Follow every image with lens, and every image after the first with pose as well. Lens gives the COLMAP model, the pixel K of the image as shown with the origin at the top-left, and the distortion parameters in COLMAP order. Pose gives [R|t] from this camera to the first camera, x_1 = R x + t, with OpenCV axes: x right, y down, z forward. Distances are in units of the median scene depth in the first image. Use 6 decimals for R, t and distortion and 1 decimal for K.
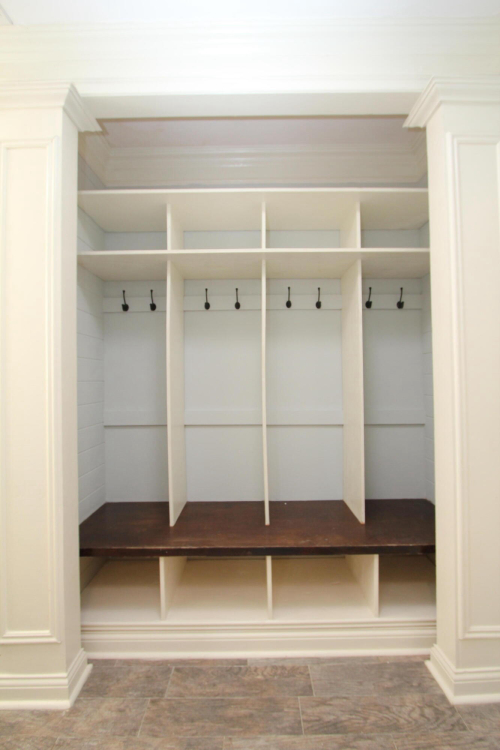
lens RADIAL K [[345.4, 0, 251.0], [0, 345.4, 375.6], [0, 0, 1]] dist [-0.025748, -0.000422]
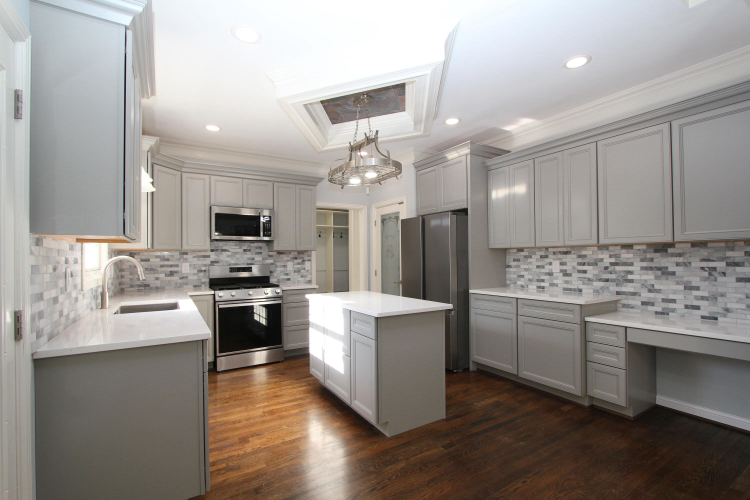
lens RADIAL K [[345.4, 0, 376.3], [0, 345.4, 251.5], [0, 0, 1]] dist [-0.025748, -0.000422]
pose [[0.853859, 0.007140, 0.520456, -1.187757], [-0.002298, 0.999948, -0.009947, -0.019511], [-0.520500, 0.007297, 0.853831, -2.388336]]
